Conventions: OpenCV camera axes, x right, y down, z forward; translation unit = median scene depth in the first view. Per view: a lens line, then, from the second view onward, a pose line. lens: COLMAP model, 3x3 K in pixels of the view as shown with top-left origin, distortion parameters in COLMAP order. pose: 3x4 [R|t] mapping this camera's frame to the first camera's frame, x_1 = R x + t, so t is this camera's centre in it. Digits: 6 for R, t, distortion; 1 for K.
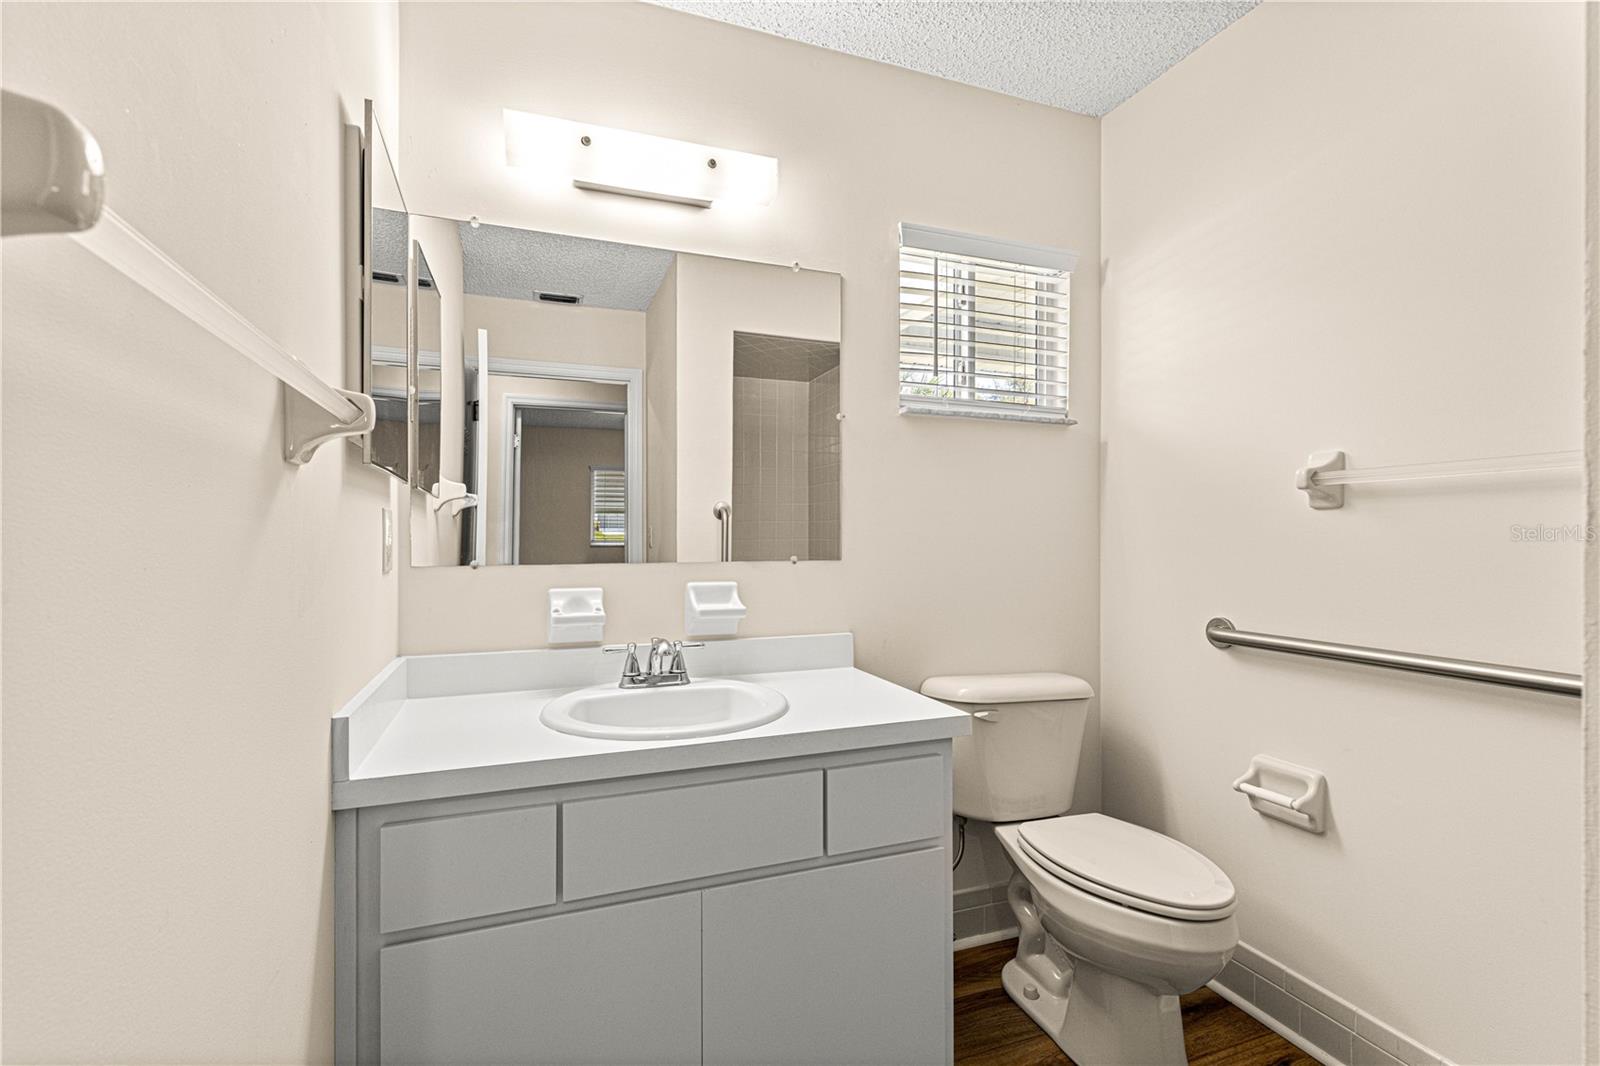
lens RADIAL K [[715.4, 0, 793.2], [0, 715.4, 537.1], [0, 0, 1]] dist [0.010945, -0.003851]
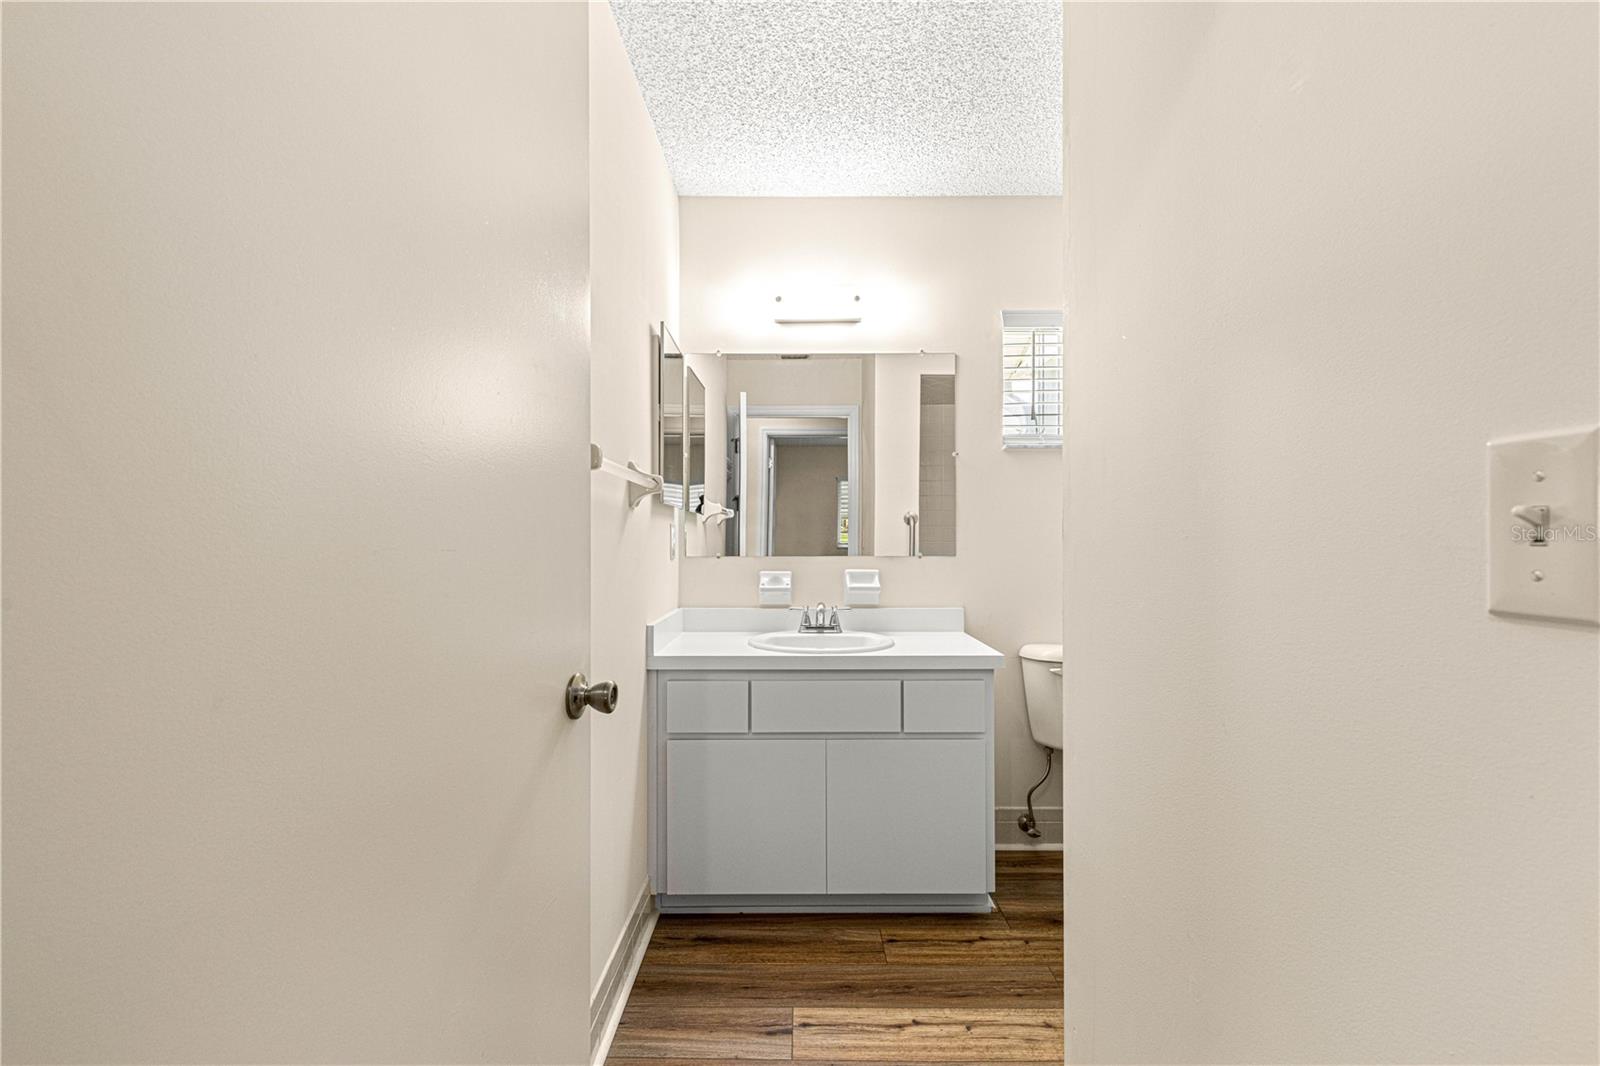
lens RADIAL K [[715.4, 0, 799.3], [0, 715.4, 537.6], [0, 0, 1]] dist [0.010945, -0.003851]
pose [[0.936520, -0.000998, -0.350611, 0.308893], [0.000297, 0.999998, -0.002055, -0.000921], [0.350613, 0.001821, 0.936519, -0.487083]]
